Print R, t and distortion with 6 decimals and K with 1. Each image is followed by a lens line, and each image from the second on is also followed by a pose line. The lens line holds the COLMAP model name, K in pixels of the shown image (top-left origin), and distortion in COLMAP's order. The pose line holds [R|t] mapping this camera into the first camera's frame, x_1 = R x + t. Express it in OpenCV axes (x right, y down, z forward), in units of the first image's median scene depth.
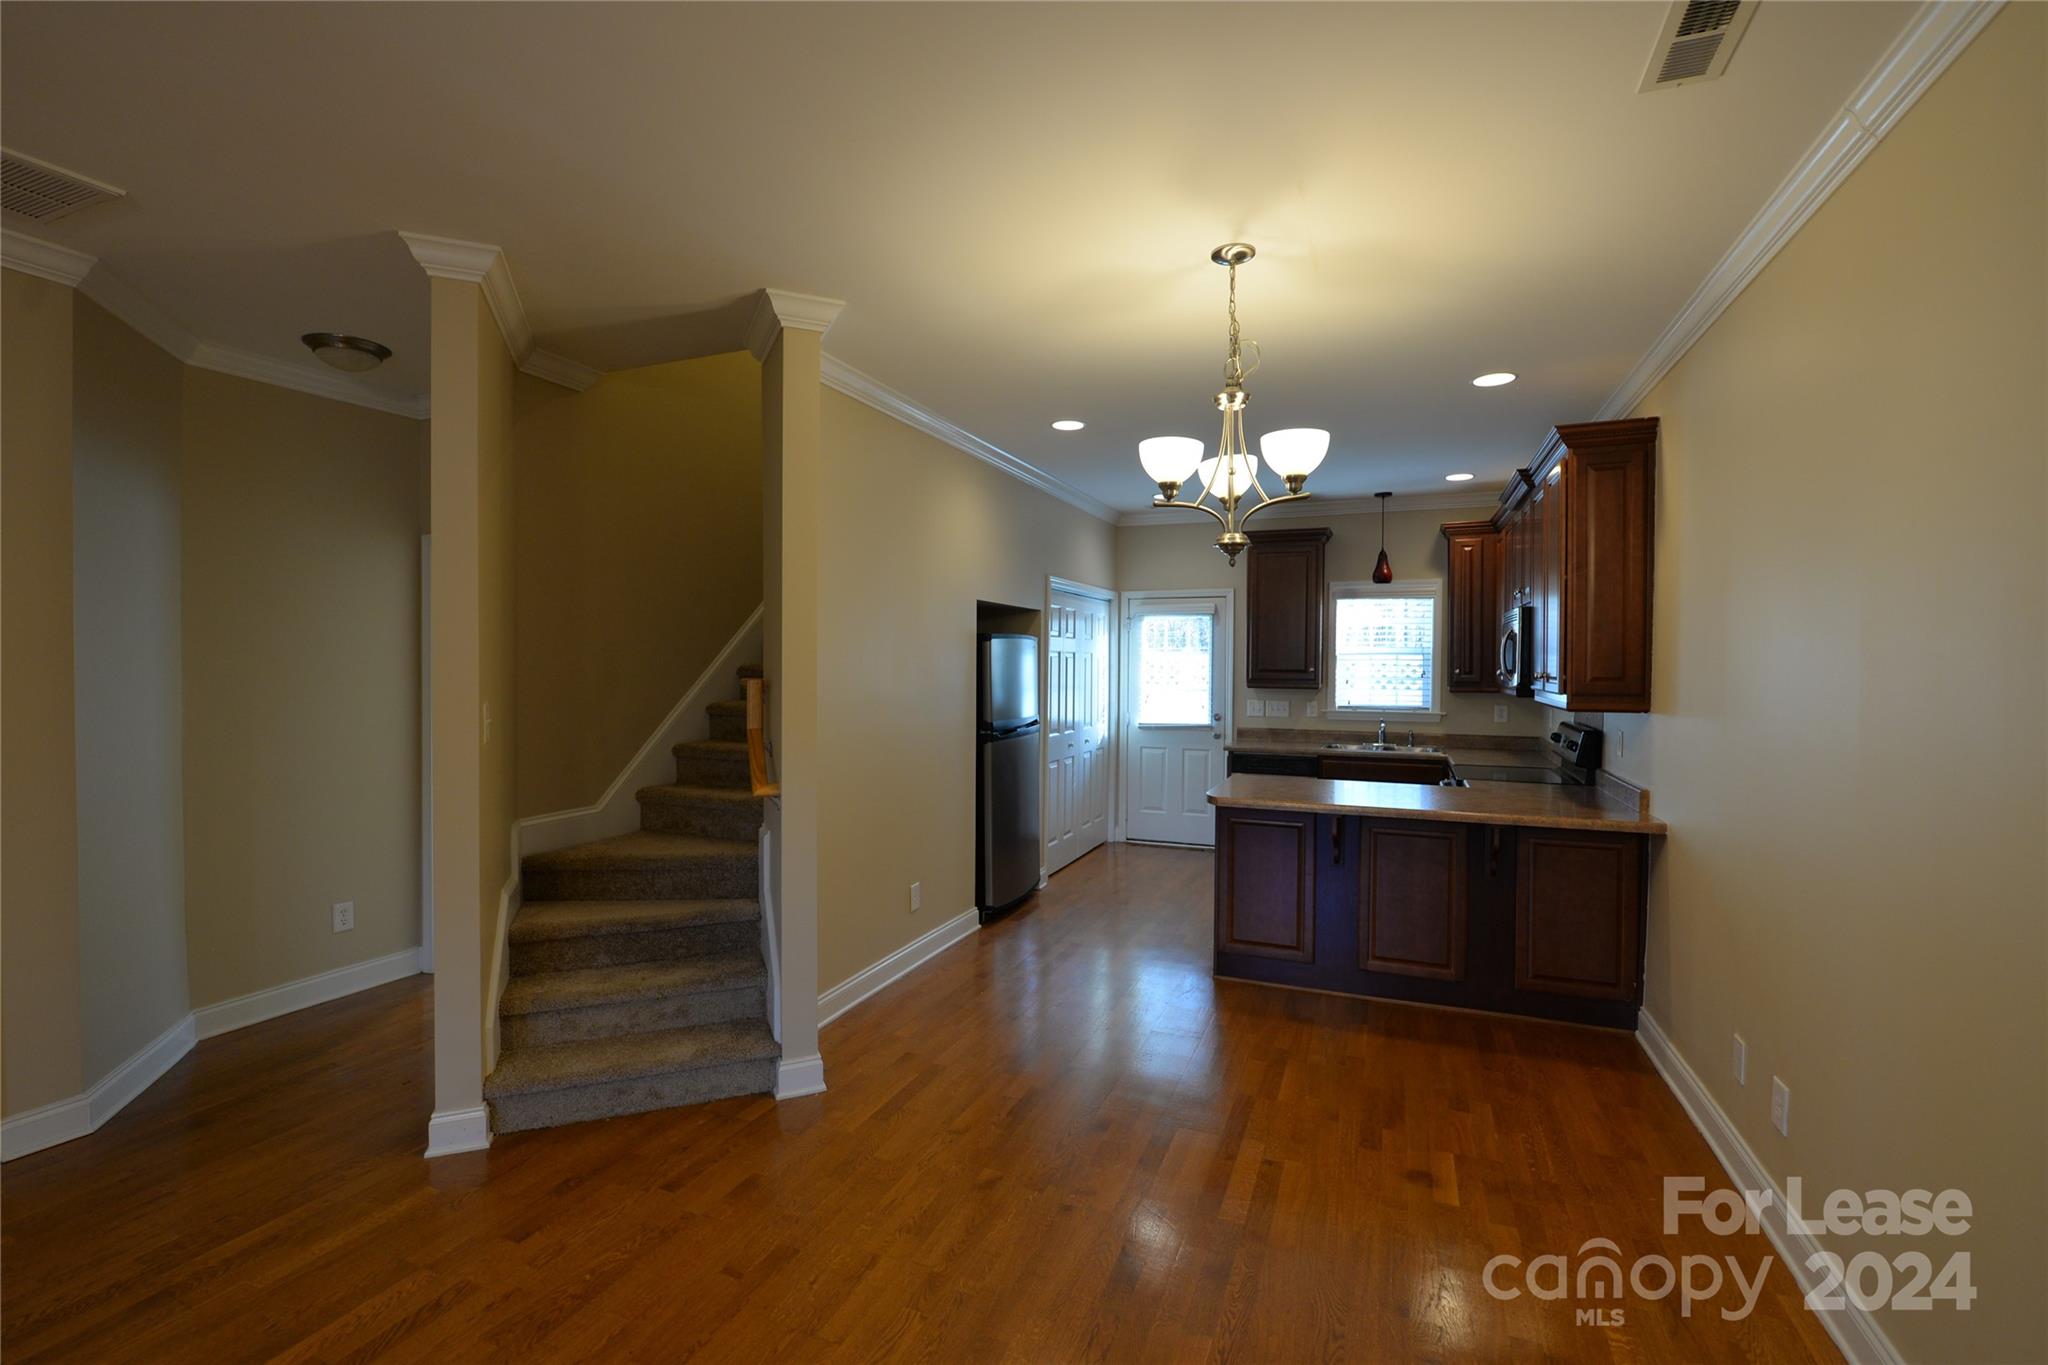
lens RADIAL K [[904.9, 0, 1024.0], [0, 904.9, 682.5], [0, 0, 1]] dist [-0.011065, -0.000915]
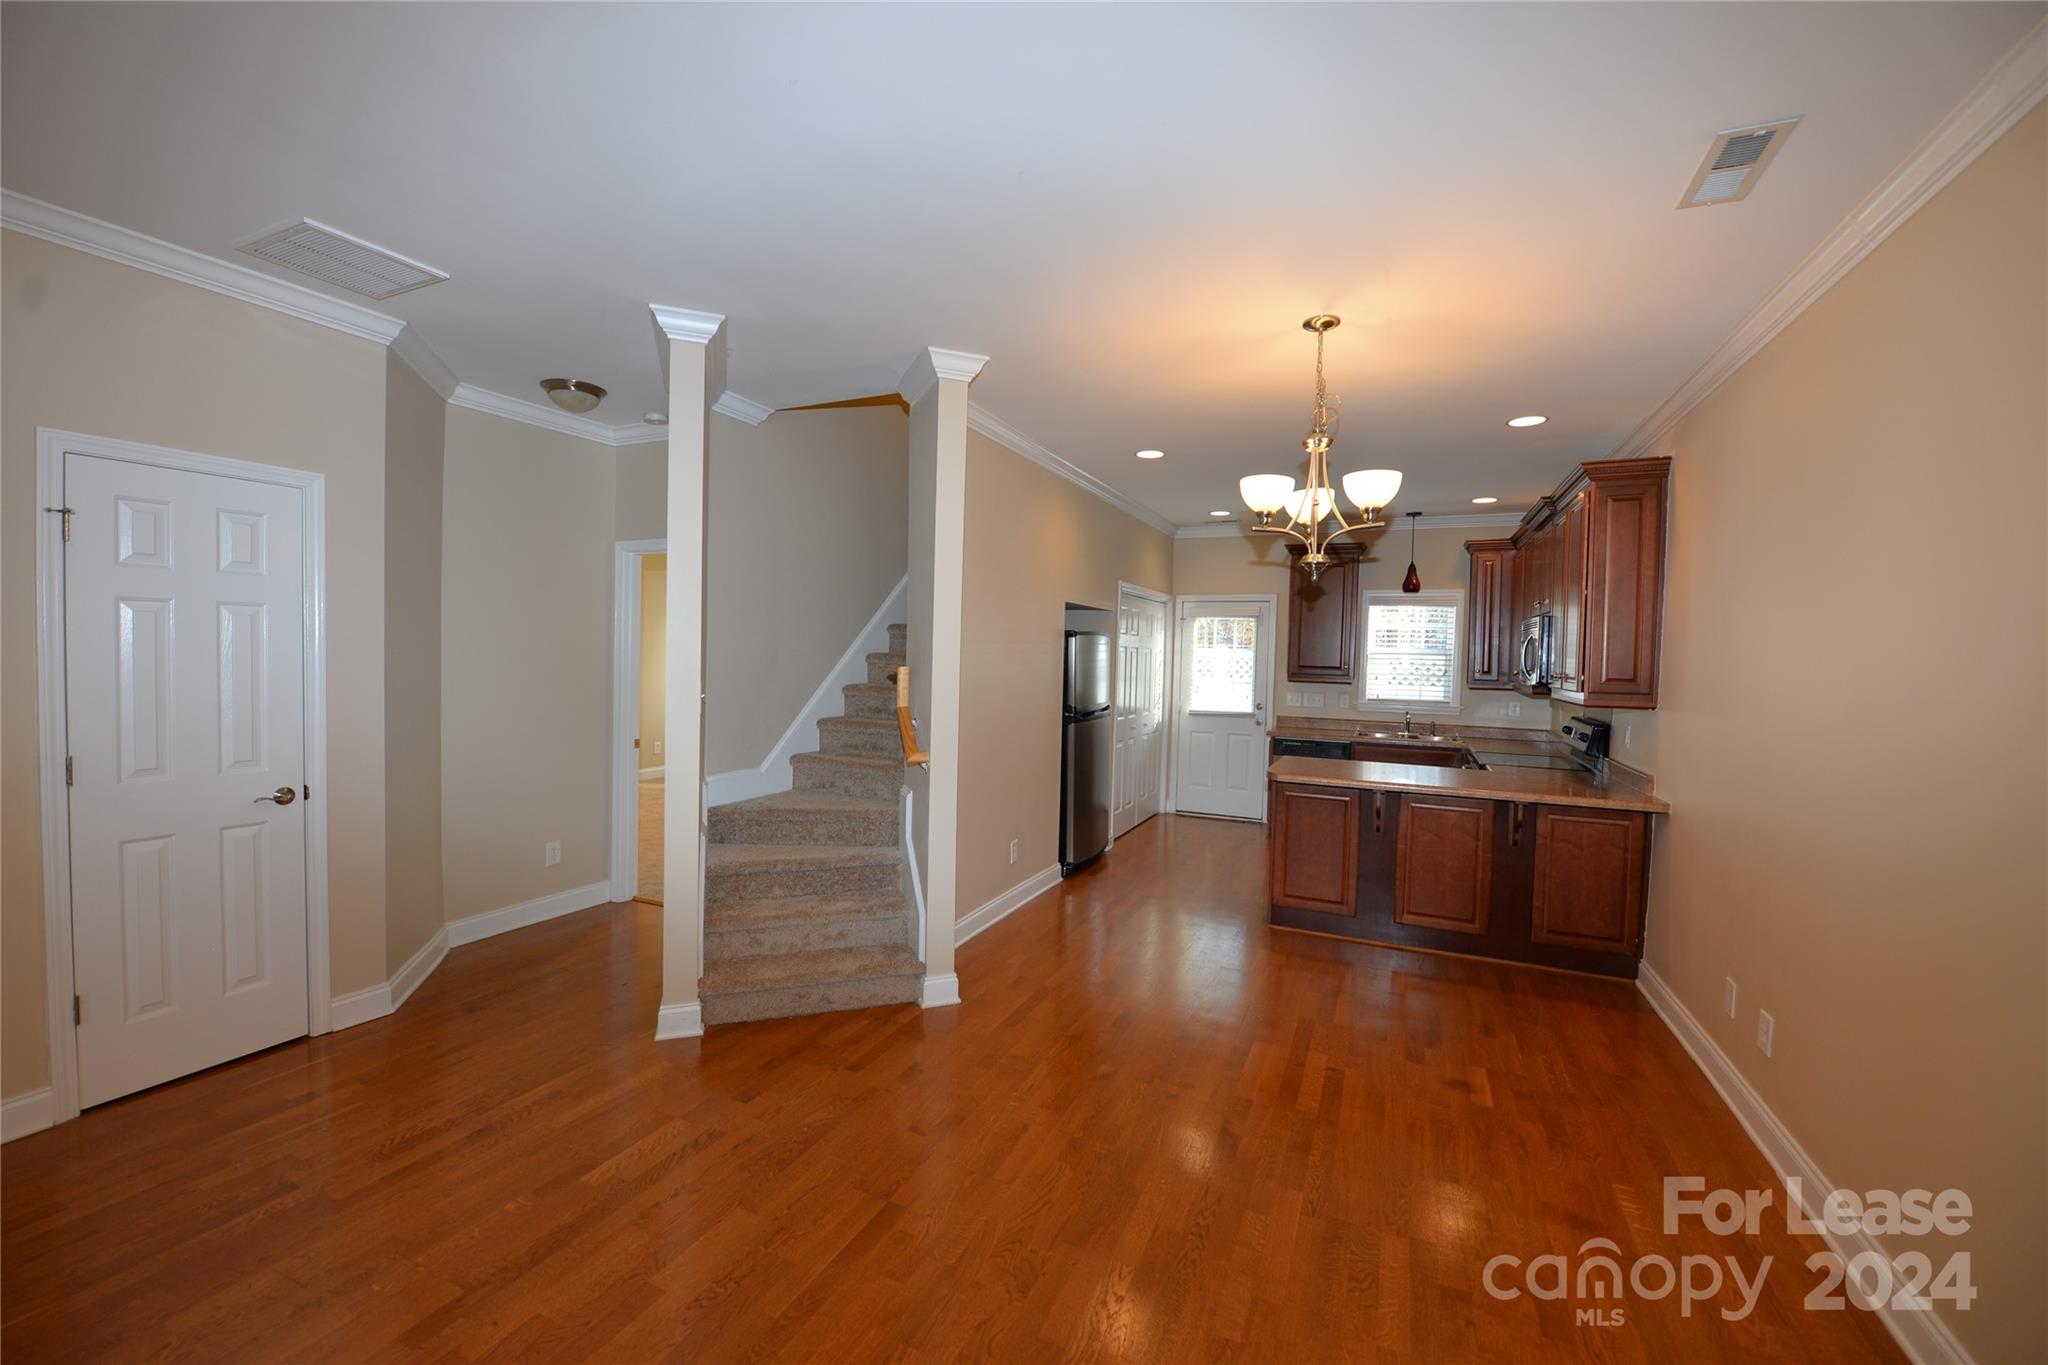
lens RADIAL K [[815.5, 0, 1024.0], [0, 815.5, 682.5], [0, 0, 1]] dist [-0.011853, -0.003004]
pose [[0.998948, 0.019870, -0.041326, -0.068750], [-0.019355, 0.999730, 0.012827, 0.001039], [0.041570, -0.012014, 0.999063, -0.068931]]
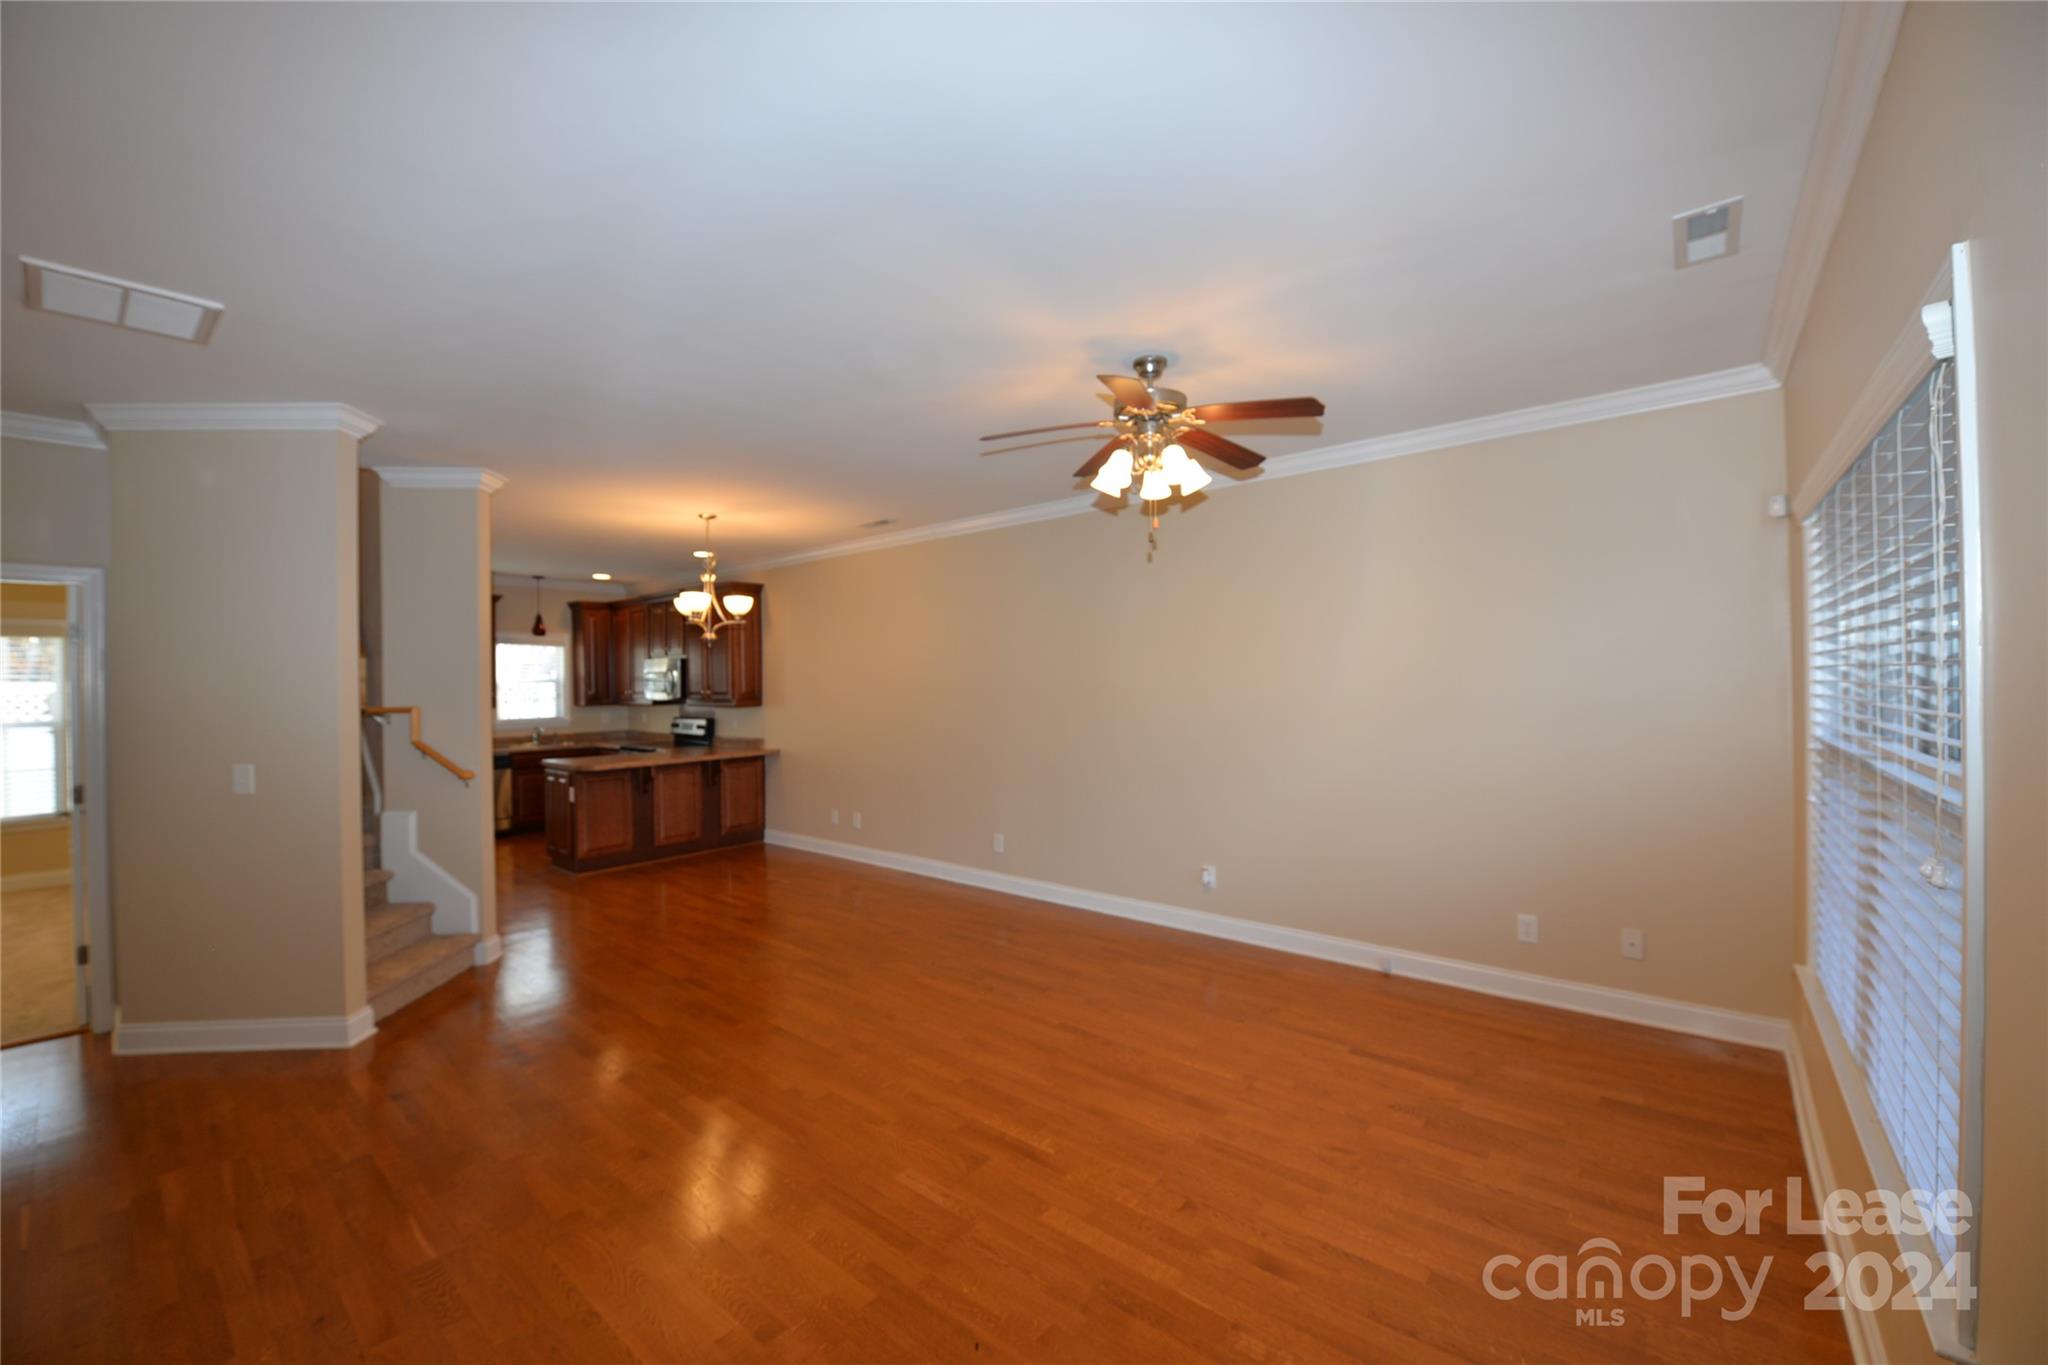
lens RADIAL K [[809.6, 0, 1027.9], [0, 809.6, 683.3], [0, 0, 1]] dist [-0.013130, -0.003113]
pose [[0.297295, -0.014858, 0.954670, -0.948413], [0.039598, 0.999211, 0.003220, -0.003929], [-0.953964, 0.036846, 0.297648, -0.256544]]
